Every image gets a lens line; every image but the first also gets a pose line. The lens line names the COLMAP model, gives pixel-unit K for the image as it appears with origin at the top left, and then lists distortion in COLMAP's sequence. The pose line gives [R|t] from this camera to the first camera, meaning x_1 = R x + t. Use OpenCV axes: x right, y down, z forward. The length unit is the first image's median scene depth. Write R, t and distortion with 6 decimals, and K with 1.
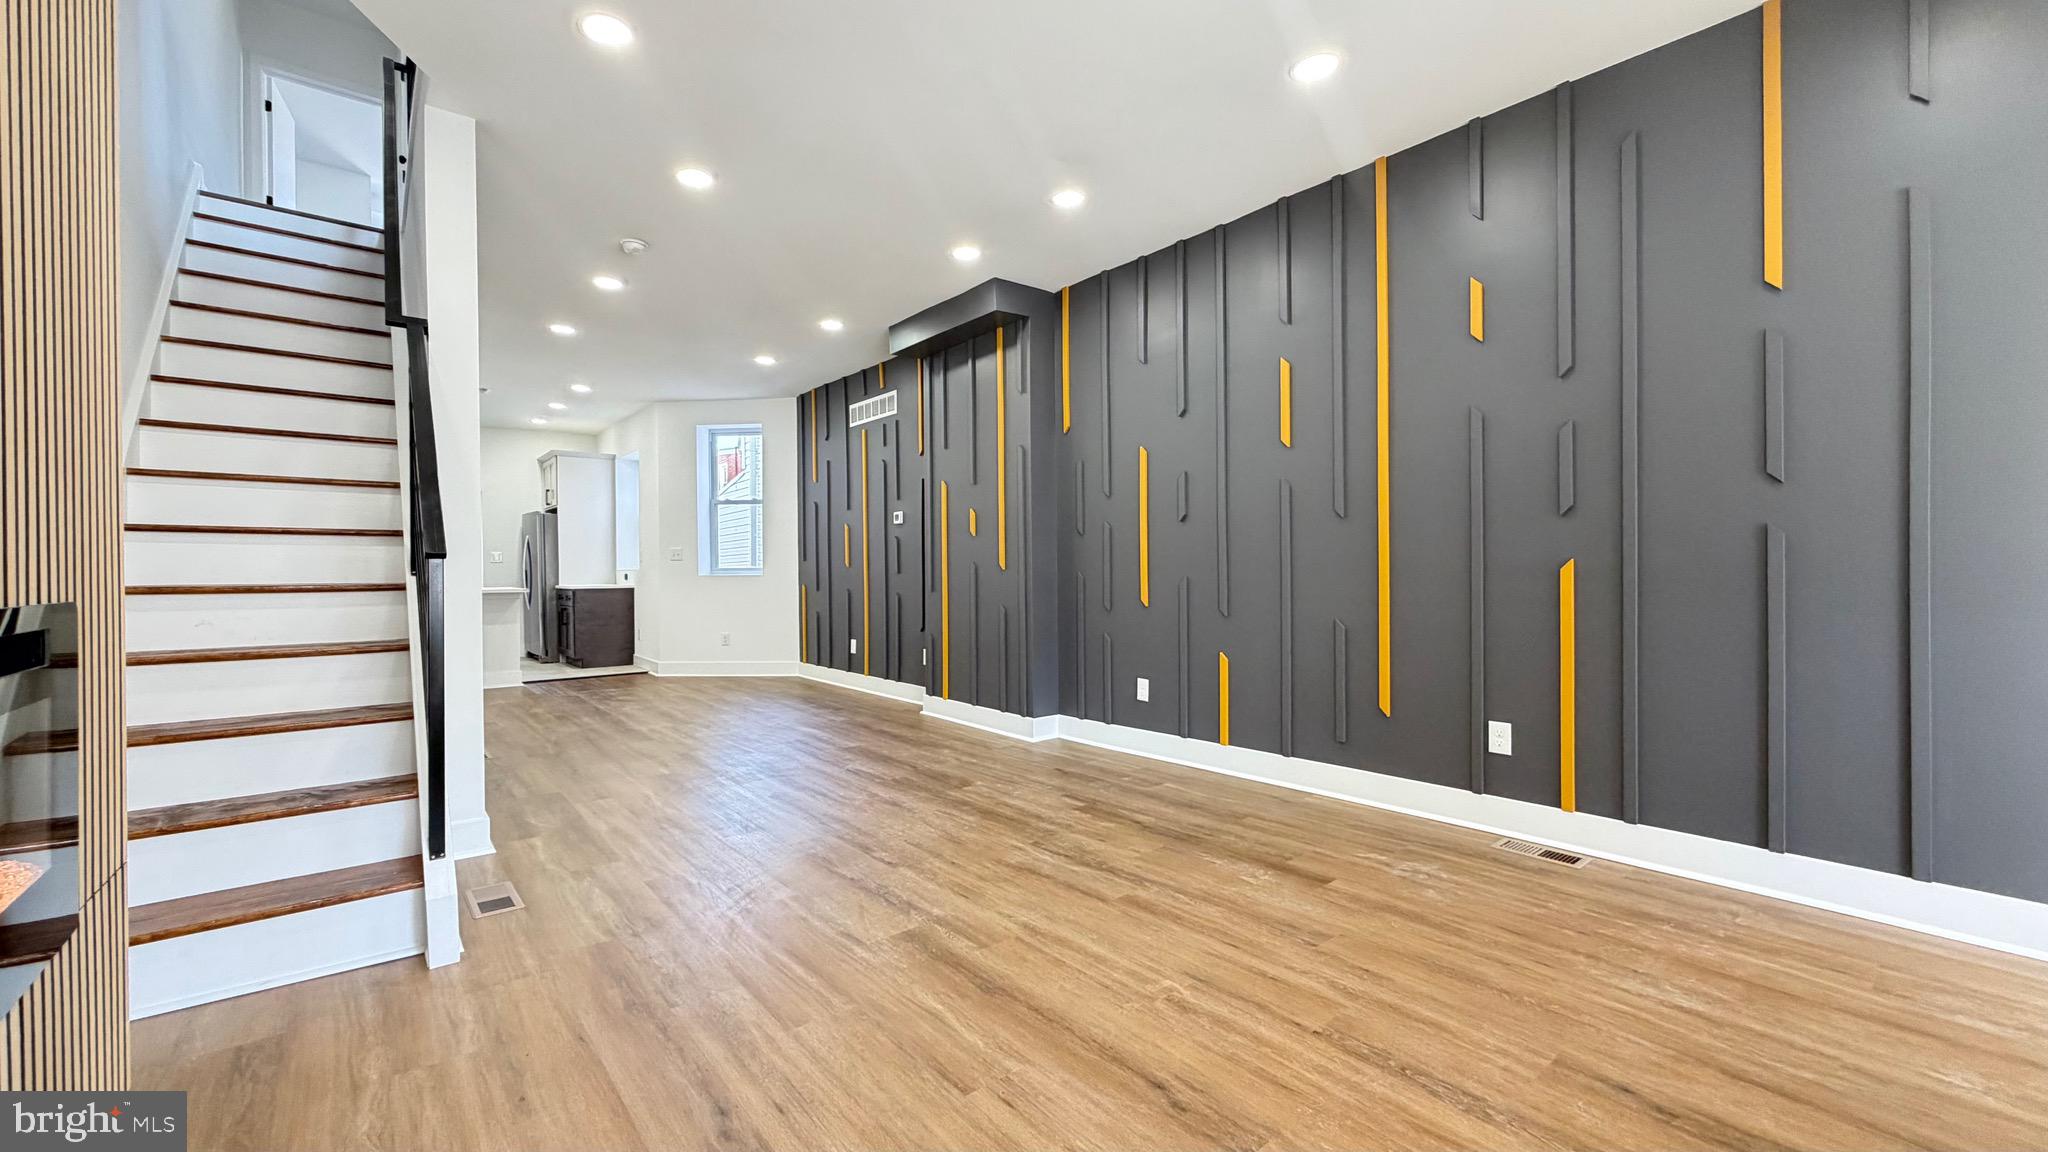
lens RADIAL K [[818.4, 0, 1014.9], [0, 818.4, 575.0], [0, 0, 1]] dist [0.002611, 0.000135]
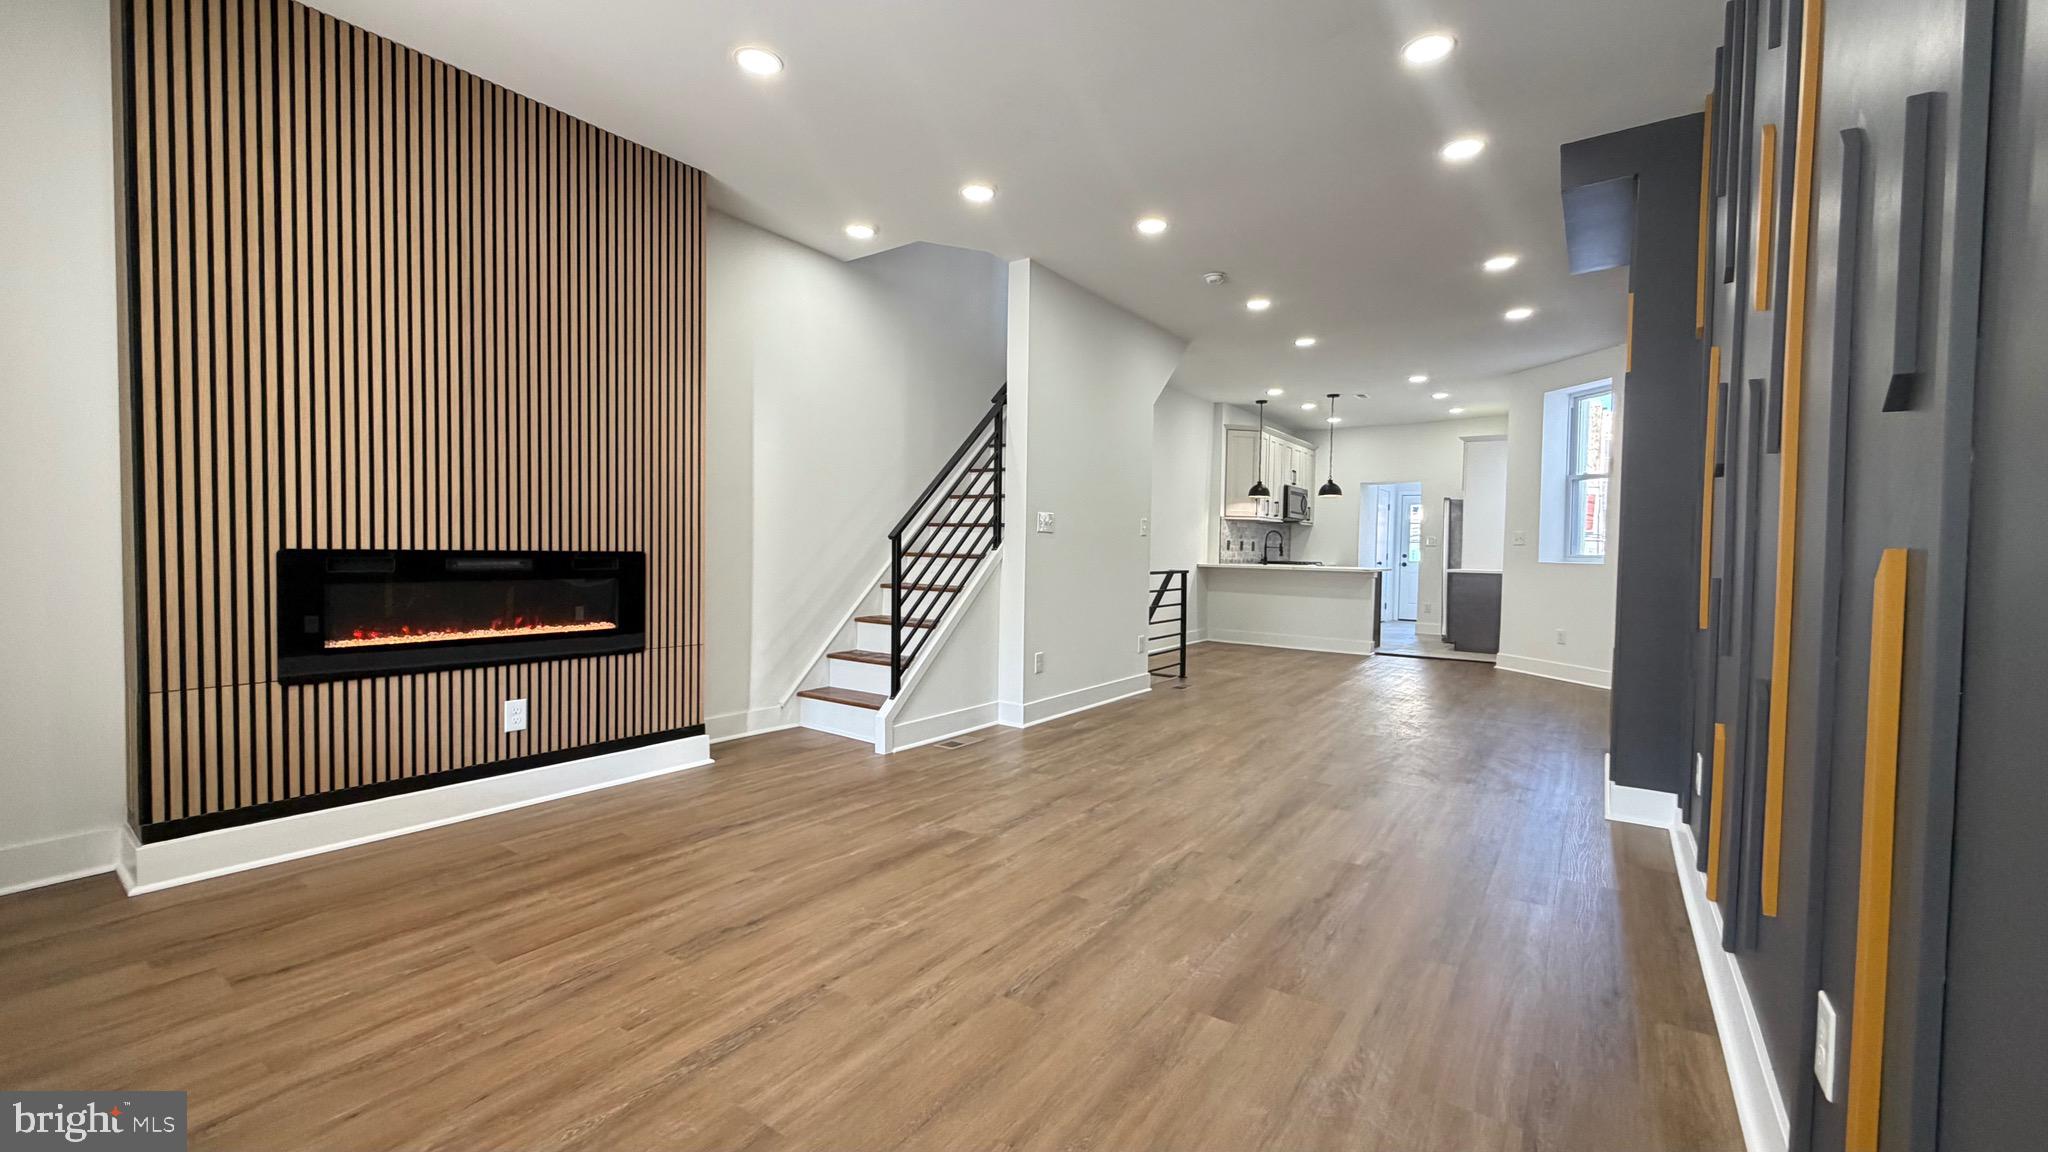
lens RADIAL K [[818.4, 0, 1016.0], [0, 818.4, 579.4], [0, 0, 1]] dist [0.002611, 0.000135]
pose [[0.264616, 0.048733, -0.963122, 1.117763], [-0.027277, 0.998701, 0.043039, -0.015718], [0.963968, 0.014882, 0.265601, 0.743236]]
